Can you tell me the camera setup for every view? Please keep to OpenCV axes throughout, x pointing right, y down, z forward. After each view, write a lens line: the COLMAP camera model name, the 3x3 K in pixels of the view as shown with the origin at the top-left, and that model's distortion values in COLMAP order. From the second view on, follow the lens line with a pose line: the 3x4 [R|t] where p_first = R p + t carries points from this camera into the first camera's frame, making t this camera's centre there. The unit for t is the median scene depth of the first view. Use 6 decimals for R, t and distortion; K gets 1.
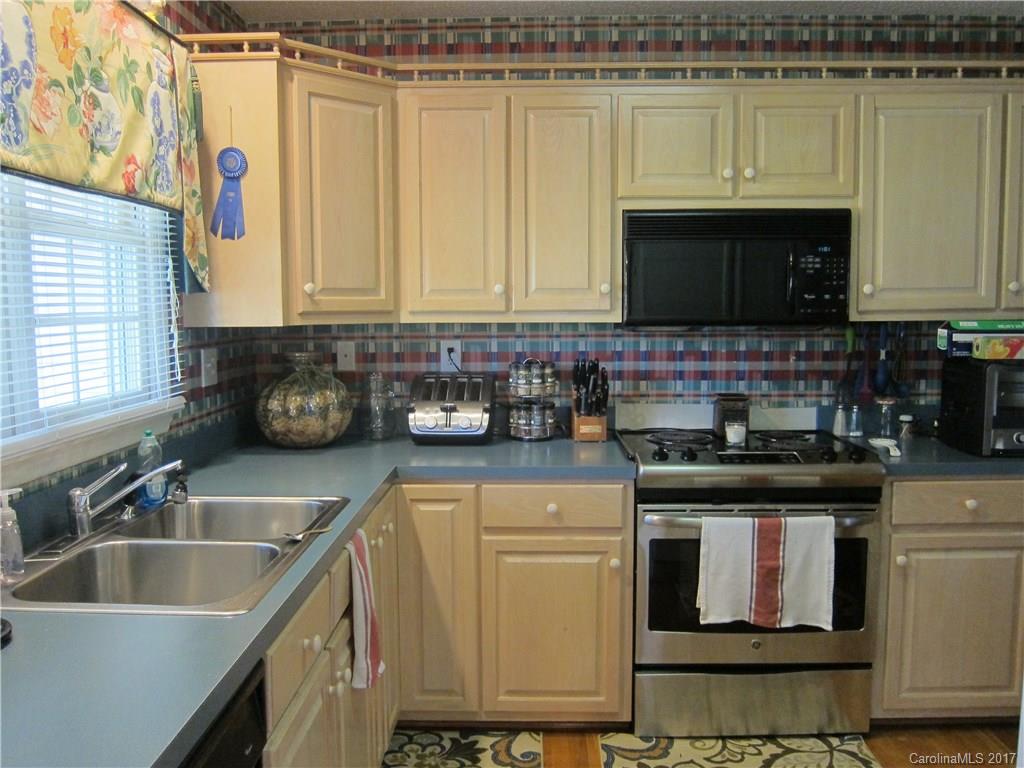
lens RADIAL K [[850.4, 0, 511.8], [0, 850.4, 382.9], [0, 0, 1]] dist [-0.061827, 0.017538]
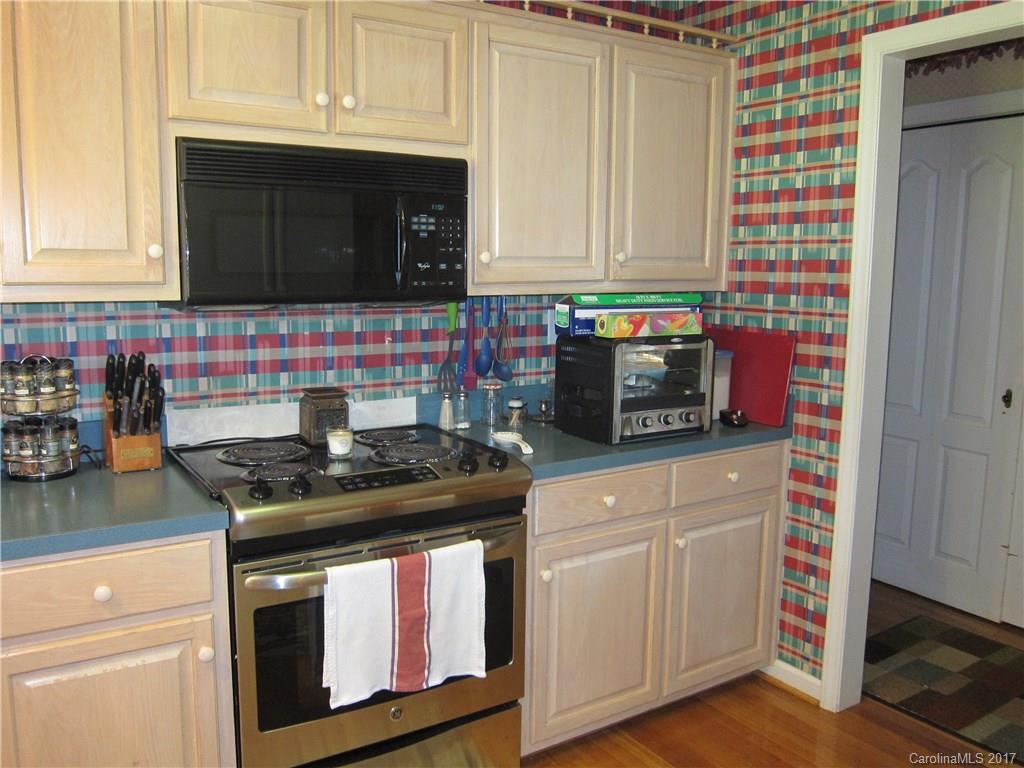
lens RADIAL K [[850.4, 0, 511.4], [0, 850.4, 385.1], [0, 0, 1]] dist [-0.061827, 0.017538]
pose [[0.828451, -0.063258, 0.556478, -0.035414], [0.035192, 0.997517, 0.061001, -0.034964], [-0.558955, -0.030953, 0.828620, 0.277220]]
